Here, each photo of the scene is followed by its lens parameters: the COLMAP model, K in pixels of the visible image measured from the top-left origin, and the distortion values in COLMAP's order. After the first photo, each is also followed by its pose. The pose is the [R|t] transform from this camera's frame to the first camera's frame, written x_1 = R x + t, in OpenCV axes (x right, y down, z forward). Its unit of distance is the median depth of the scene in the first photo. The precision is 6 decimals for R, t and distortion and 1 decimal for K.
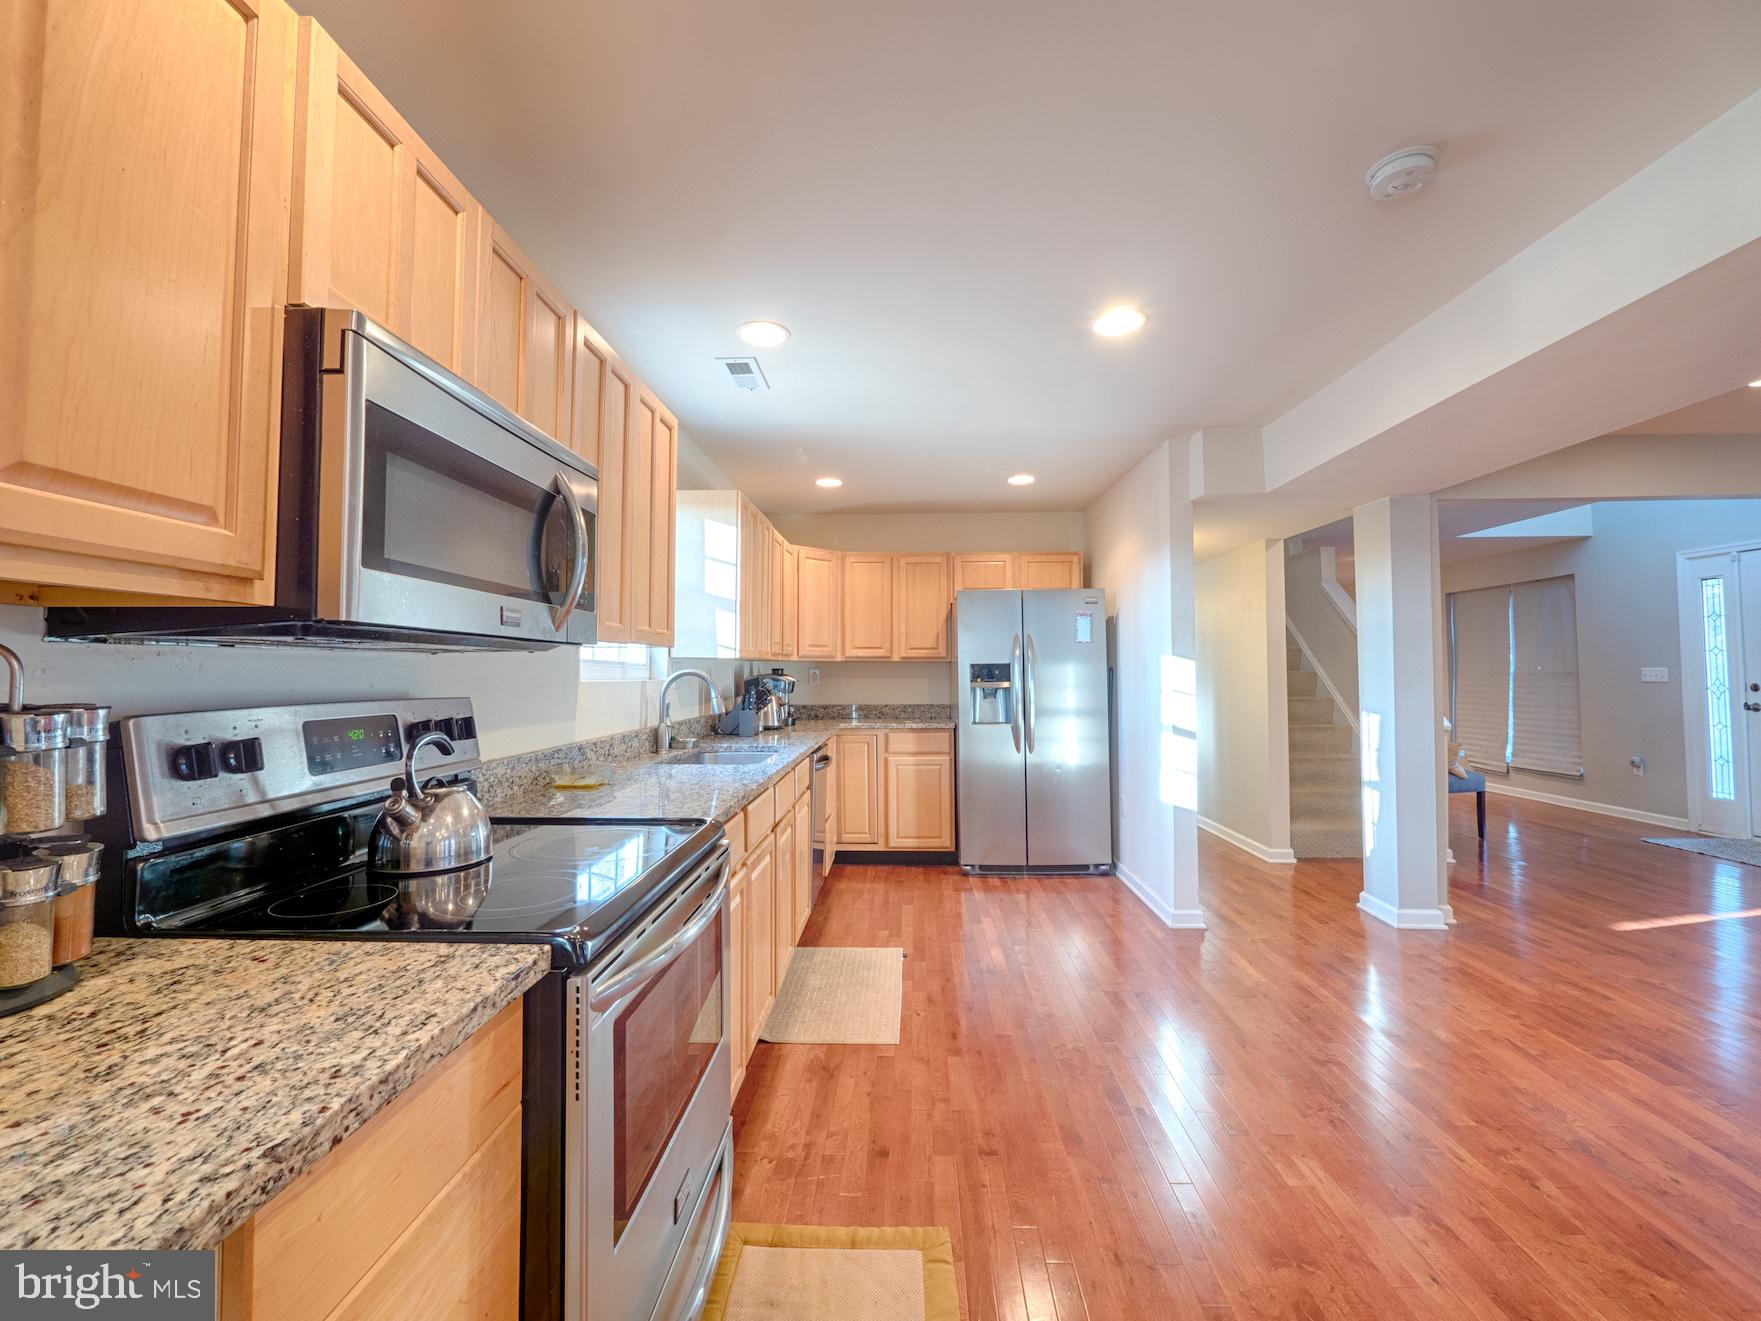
lens RADIAL K [[747.4, 0, 876.7], [0, 747.4, 645.8], [0, 0, 1]] dist [-0.006356, 0.000179]
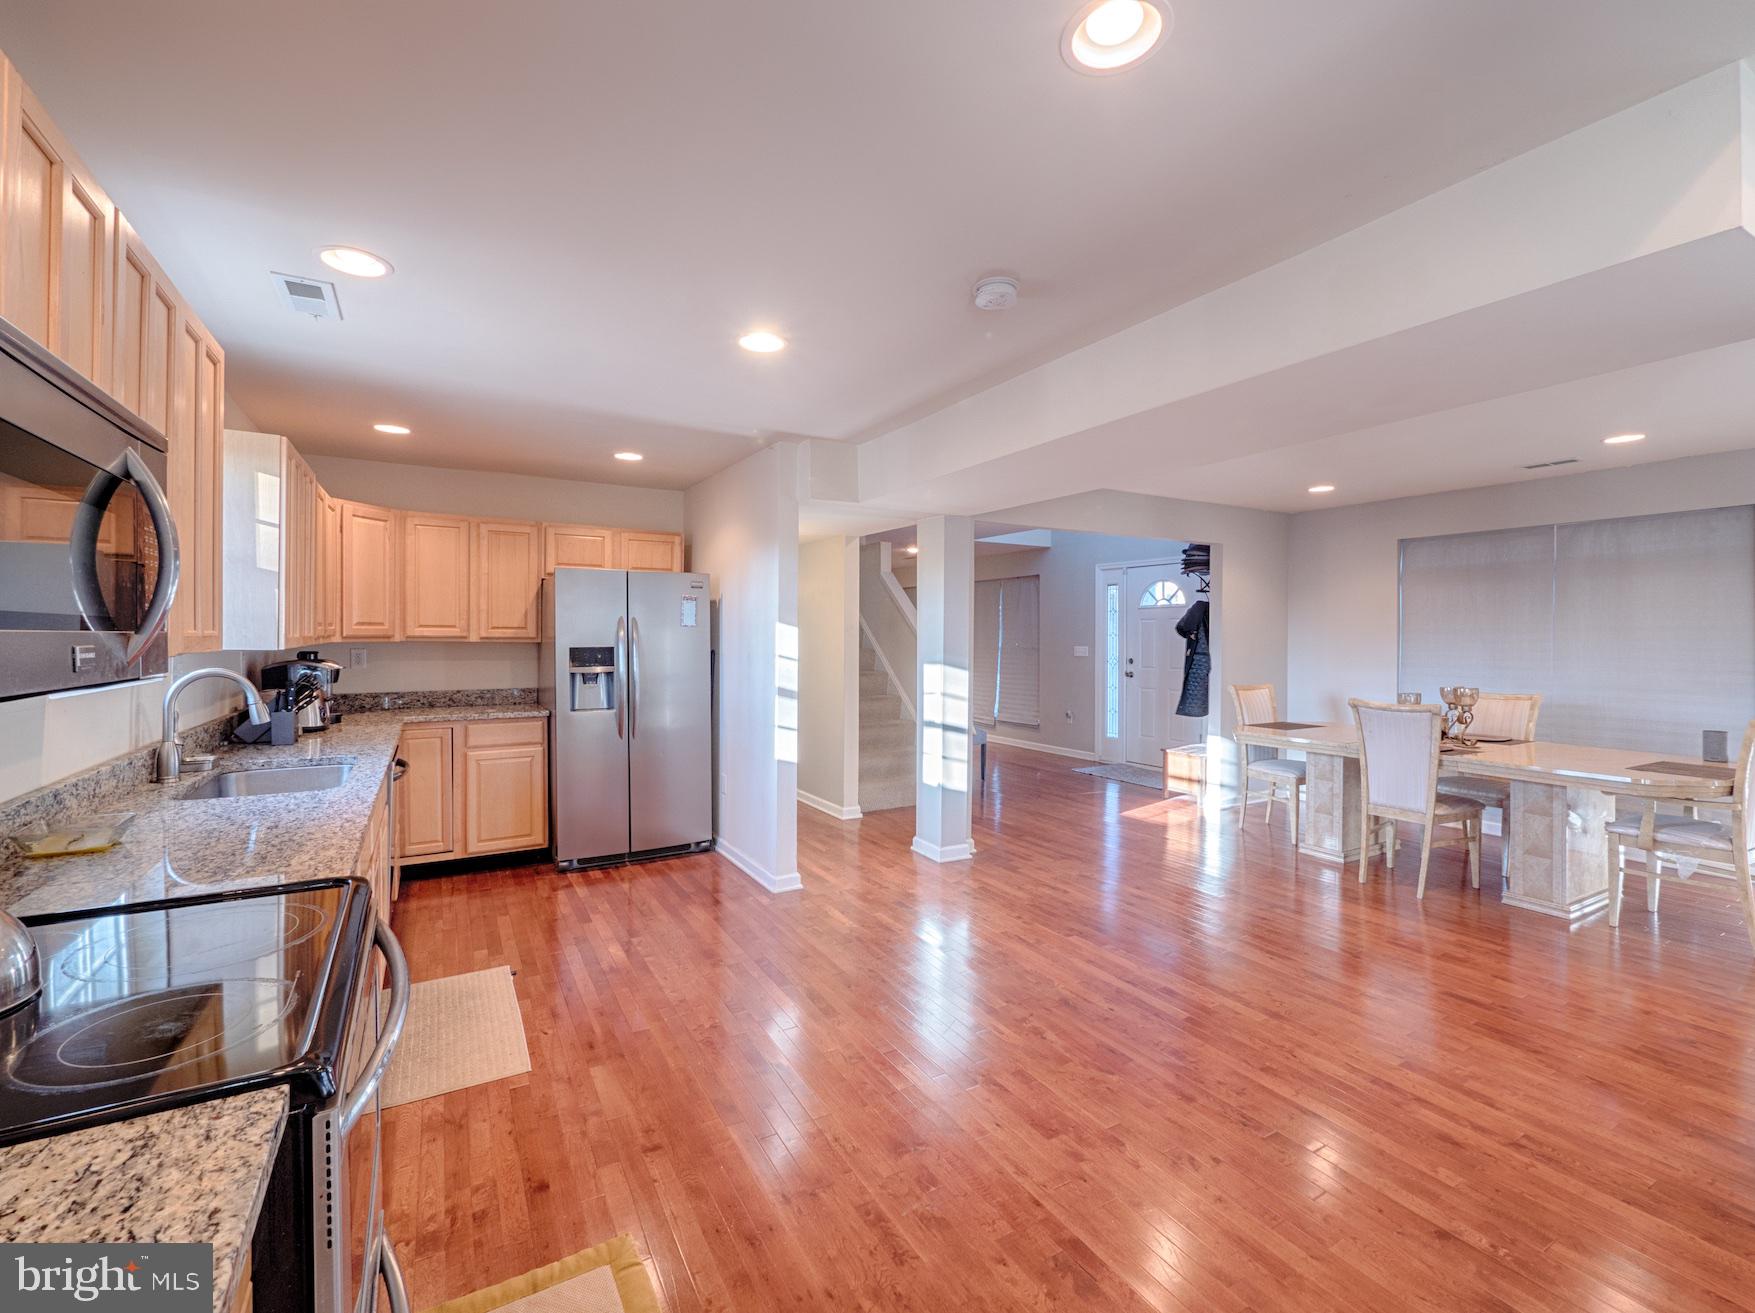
lens RADIAL K [[767.6, 0, 877.4], [0, 767.6, 641.3], [0, 0, 1]] dist [-0.004849, -0.000169]
pose [[0.843406, 0.002875, 0.537269, -0.088049], [-0.026727, 0.998972, 0.036611, -0.038958], [-0.536612, -0.045238, 0.842616, -0.017603]]
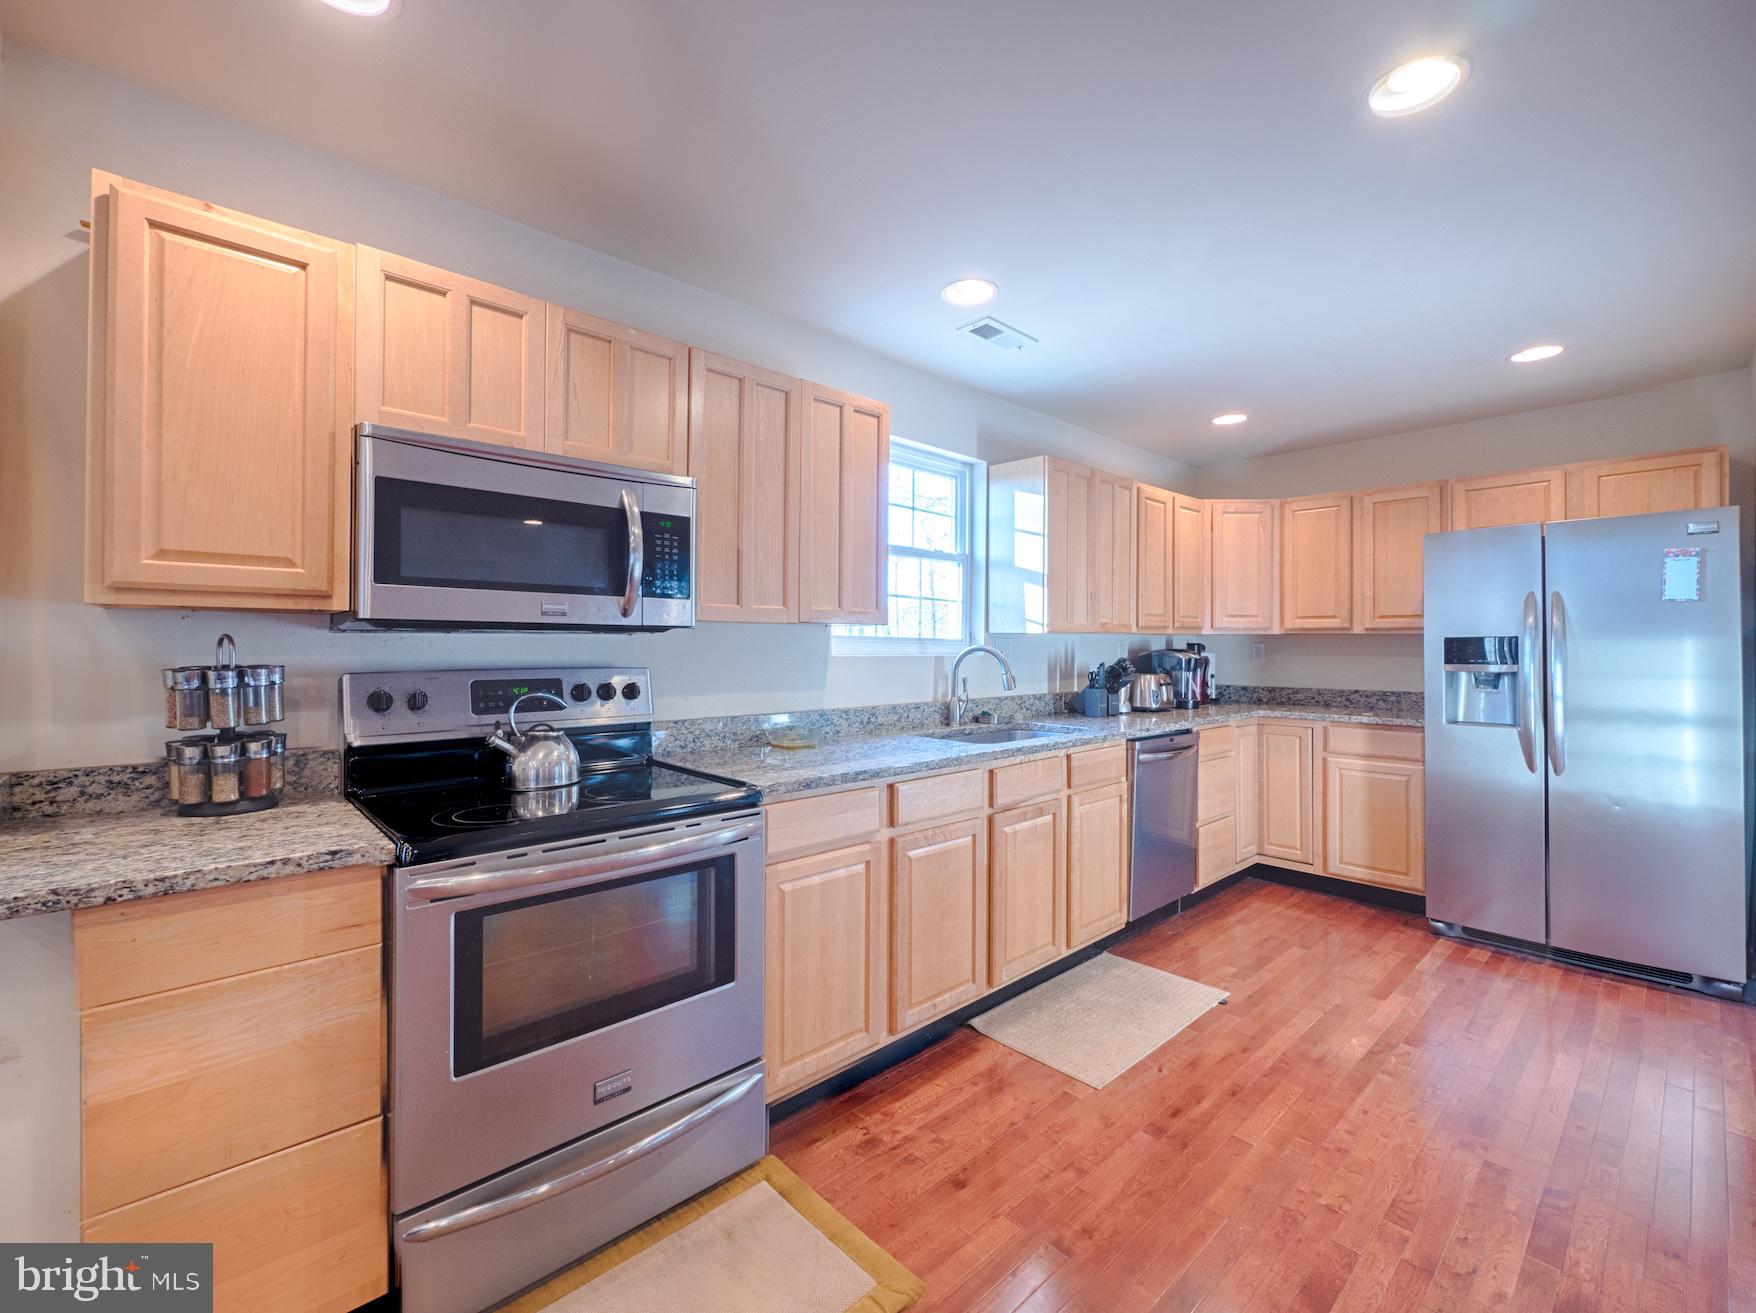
lens RADIAL K [[745.2, 0, 874.2], [0, 745.2, 641.9], [0, 0, 1]] dist [-0.006356, 0.000179]
pose [[0.705263, 0.000370, -0.708946, 0.325087], [0.021763, 0.999517, 0.022171, 0.001740], [0.708611, -0.031065, 0.704915, 0.175503]]
